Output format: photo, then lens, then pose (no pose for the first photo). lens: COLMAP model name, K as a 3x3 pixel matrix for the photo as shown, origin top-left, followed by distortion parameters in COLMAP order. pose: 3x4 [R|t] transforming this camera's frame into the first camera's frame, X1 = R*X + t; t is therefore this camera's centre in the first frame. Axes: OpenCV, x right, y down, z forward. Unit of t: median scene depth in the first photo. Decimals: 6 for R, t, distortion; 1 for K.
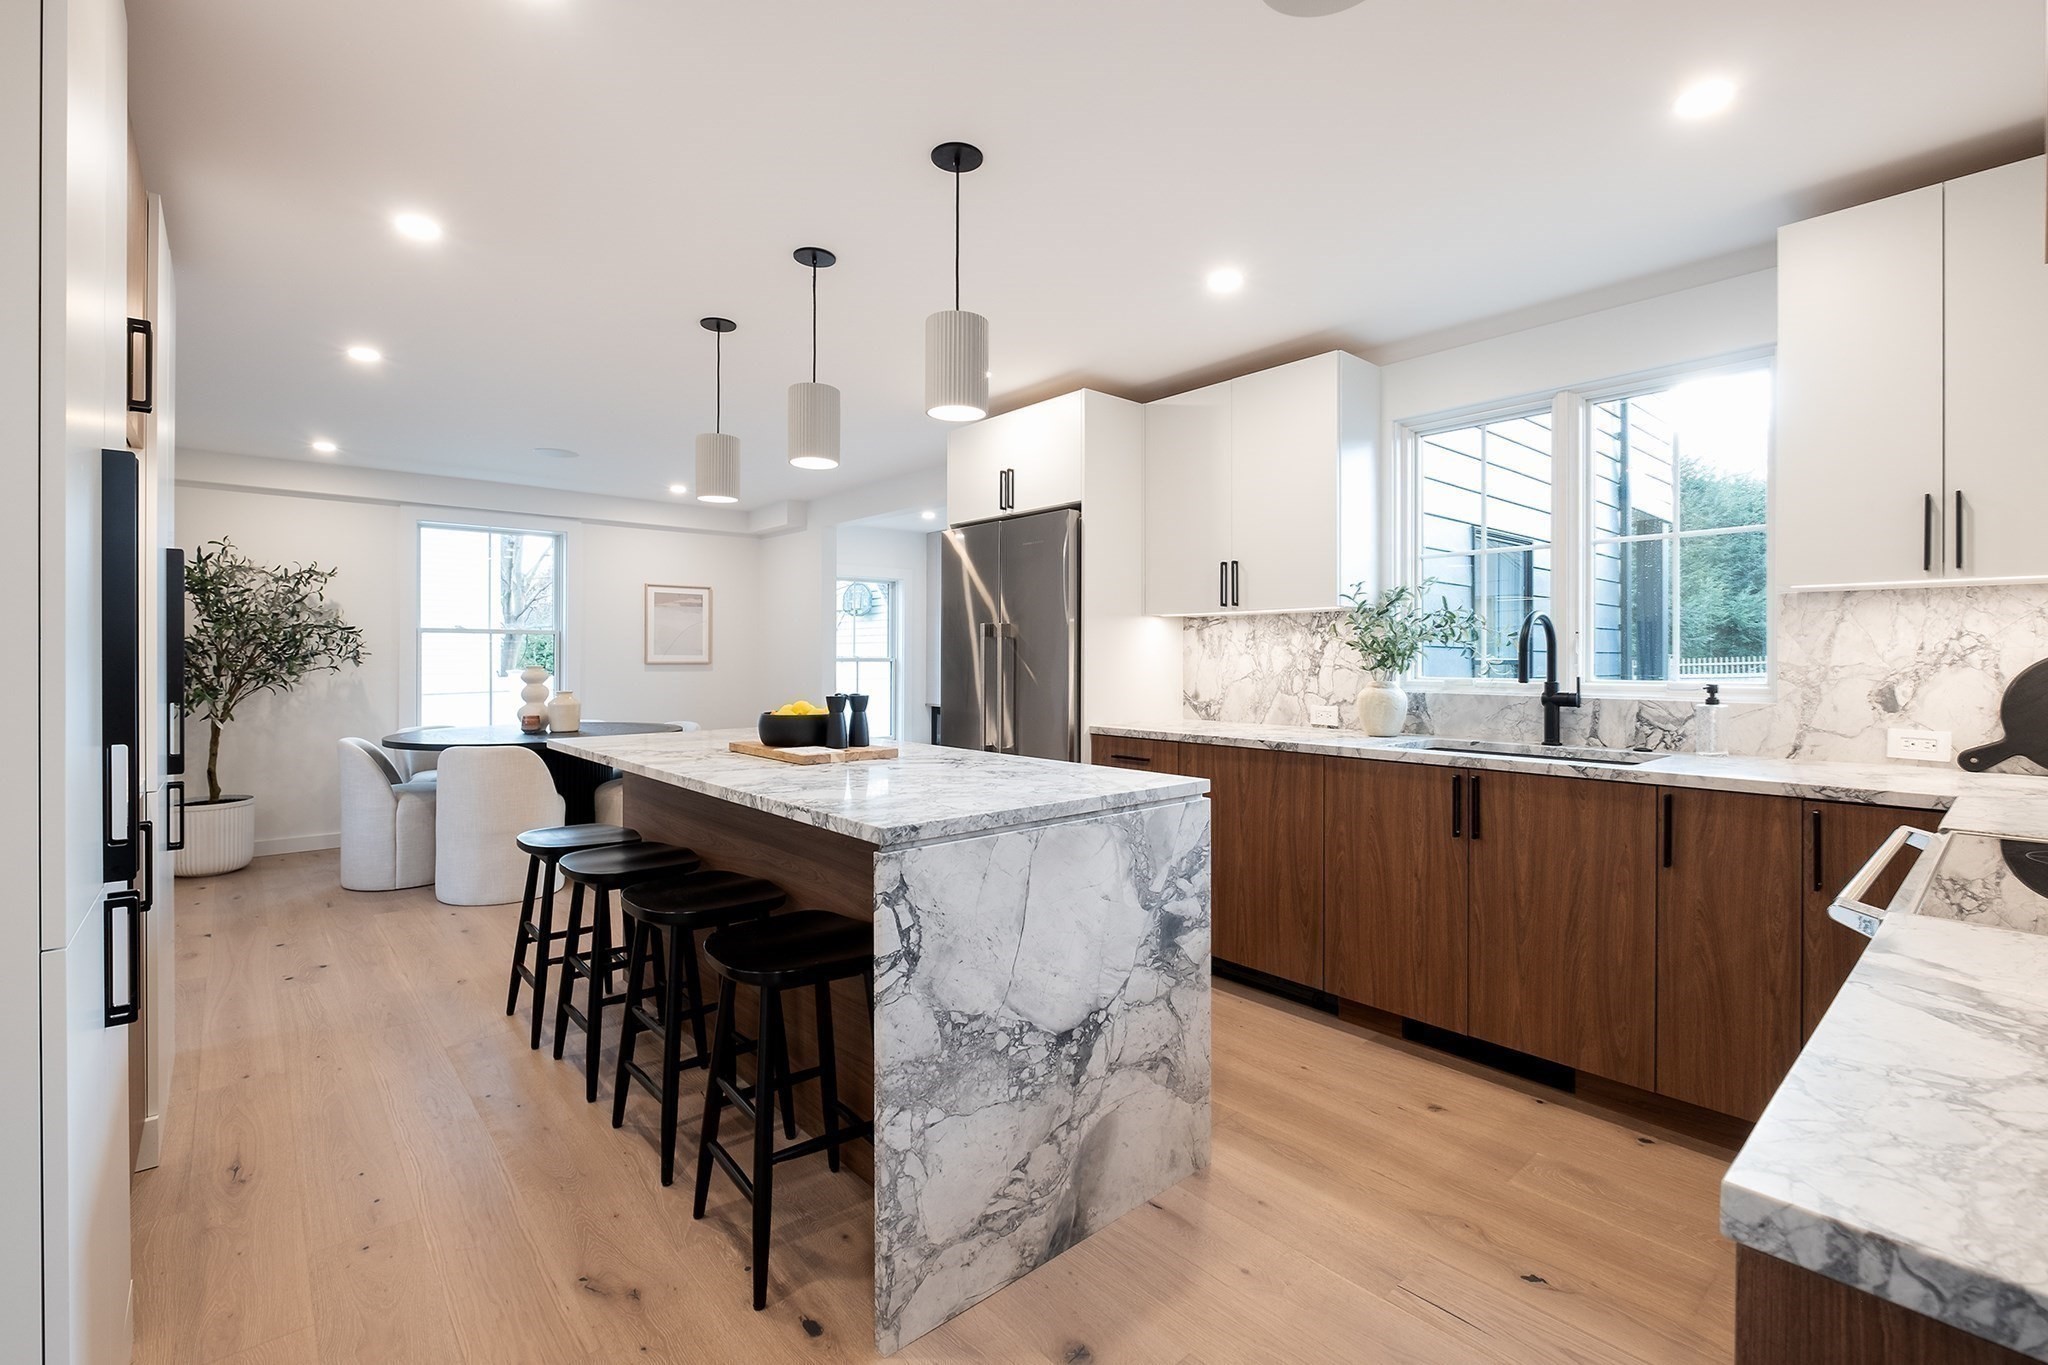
lens RADIAL K [[880.0, 0, 890.5], [0, 880.0, 658.4], [0, 0, 1]] dist [-0.005182, -0.001273]
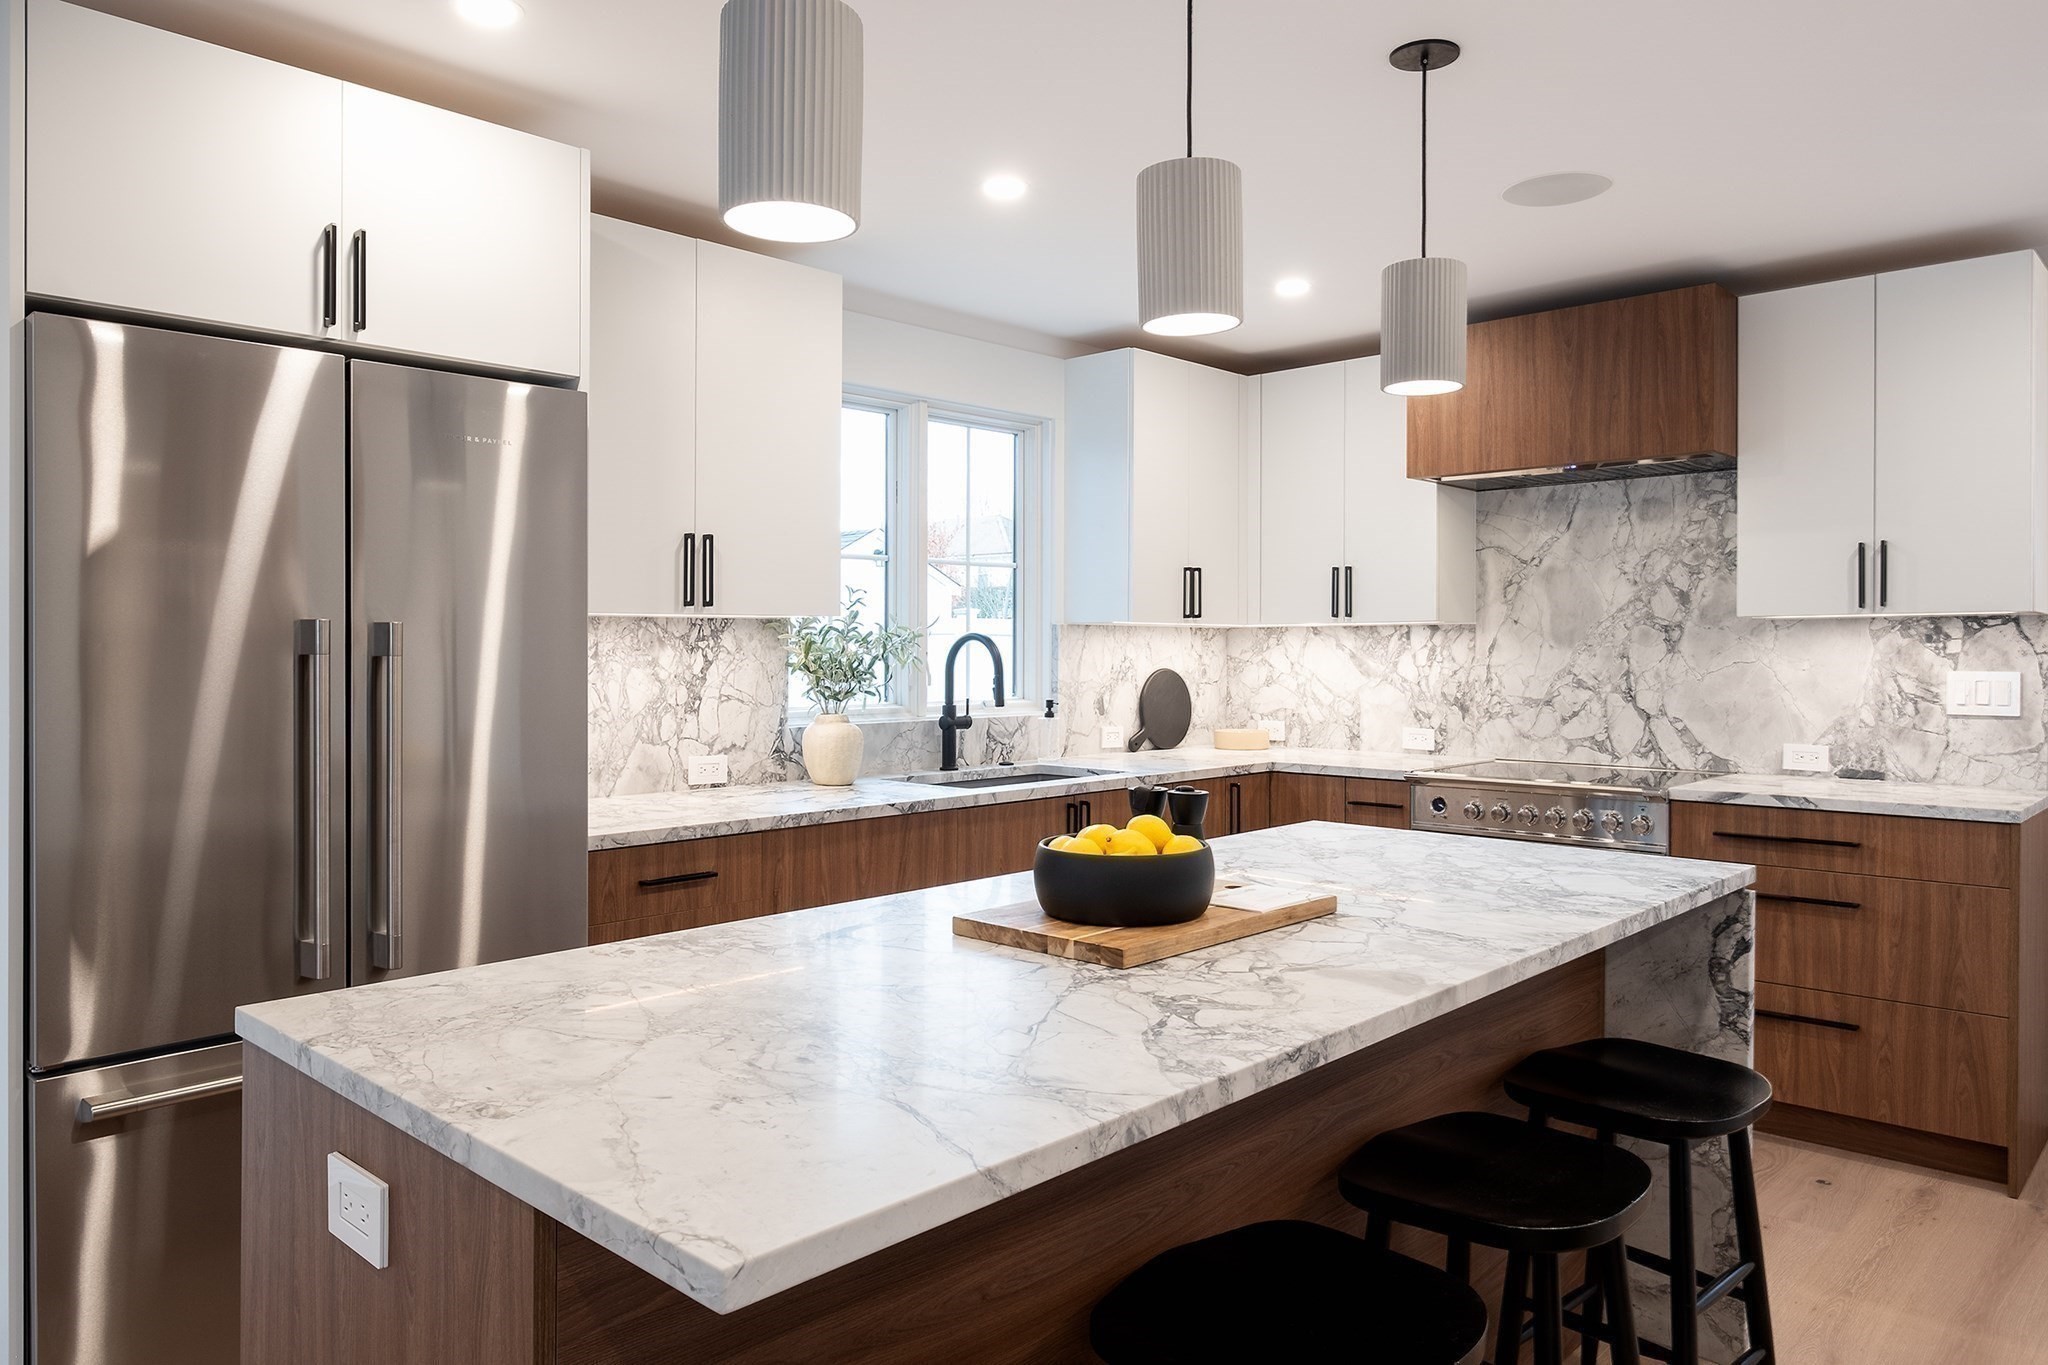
lens RADIAL K [[1384.4, 0, 1133.9], [0, 1384.4, 668.4], [0, 0, 1]] dist [-0.008286, -0.001891]
pose [[-0.245846, -0.017593, 0.969149, -0.884978], [0.001917, 0.999824, 0.018637, -0.047085], [-0.969307, 0.006440, -0.245769, 1.338413]]
